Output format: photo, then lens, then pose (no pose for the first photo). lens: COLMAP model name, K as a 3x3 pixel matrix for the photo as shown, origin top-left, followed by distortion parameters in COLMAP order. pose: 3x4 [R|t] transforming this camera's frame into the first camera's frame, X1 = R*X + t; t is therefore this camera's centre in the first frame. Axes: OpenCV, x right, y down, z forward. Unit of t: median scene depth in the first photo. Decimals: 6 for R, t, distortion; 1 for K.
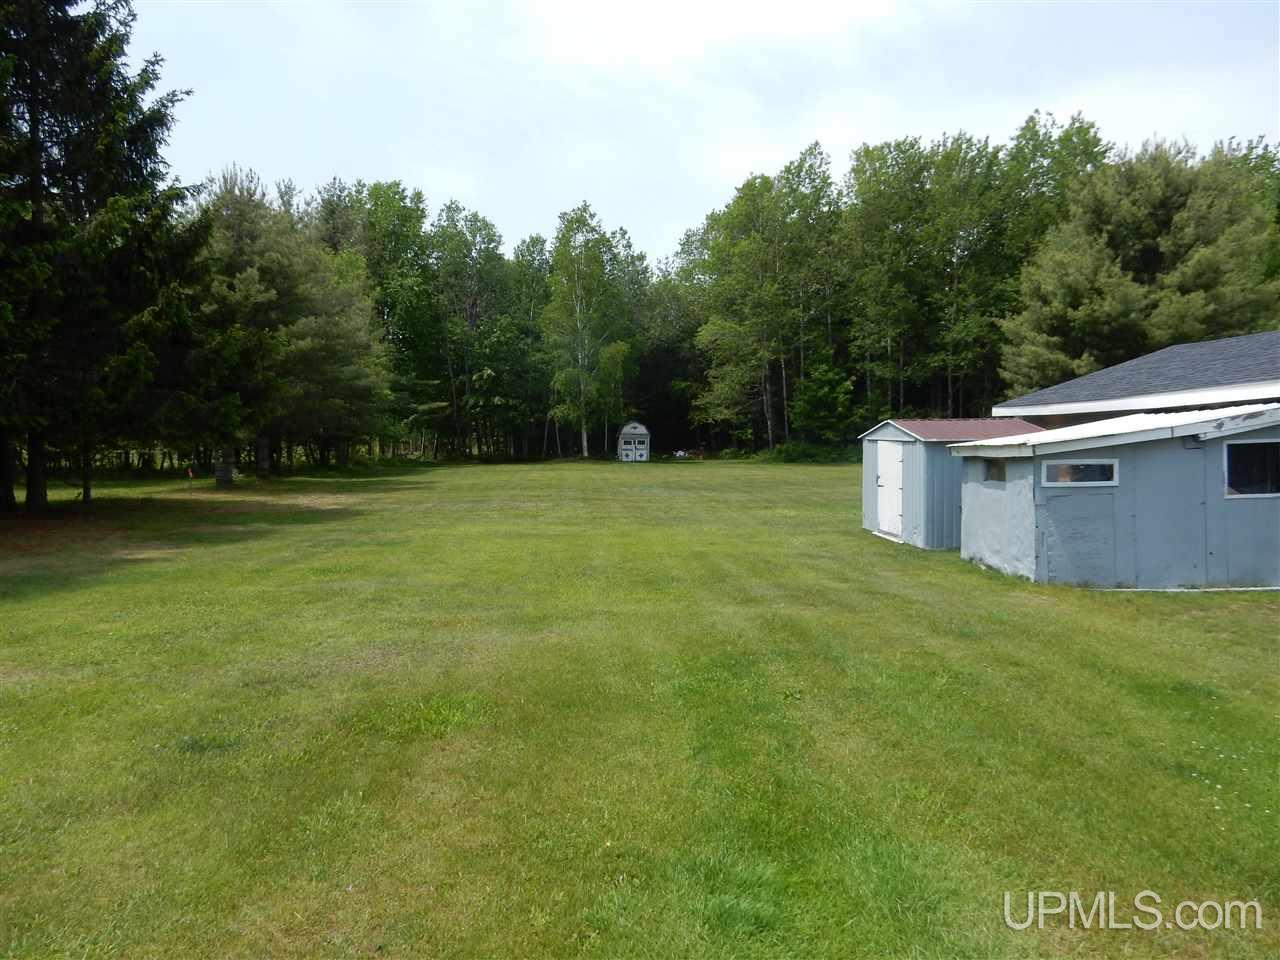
lens RADIAL K [[939.8, 0, 644.2], [0, 939.8, 482.8], [0, 0, 1]] dist [-0.013645, 0.017023]
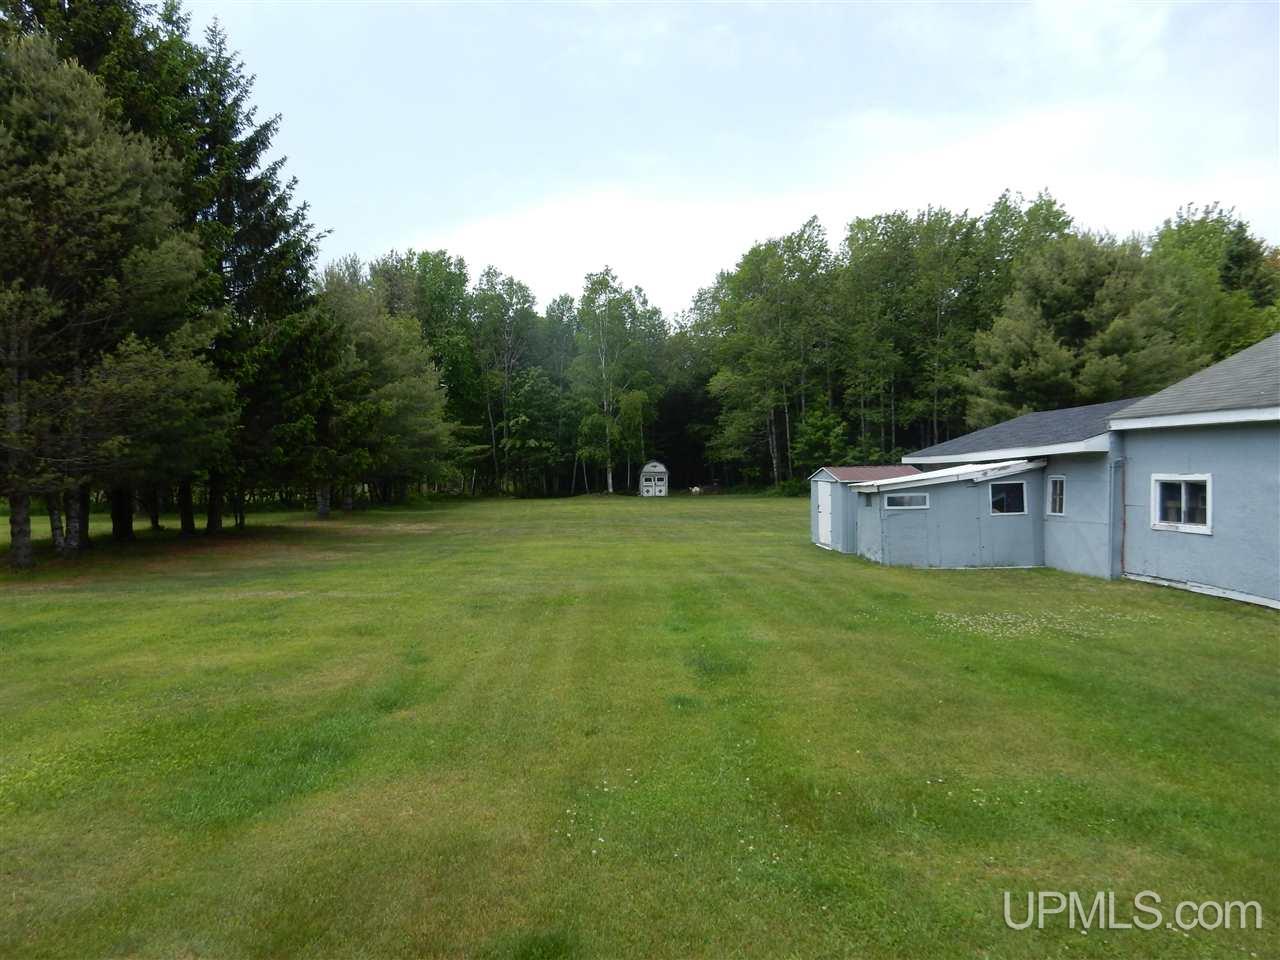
lens RADIAL K [[939.8, 0, 639.2], [0, 939.8, 487.9], [0, 0, 1]] dist [-0.013645, 0.017023]
pose [[0.999628, -0.004163, -0.026964, 0.002949], [0.003286, 0.999467, -0.032495, 0.003830], [0.027085, 0.032394, 0.999108, -0.142602]]
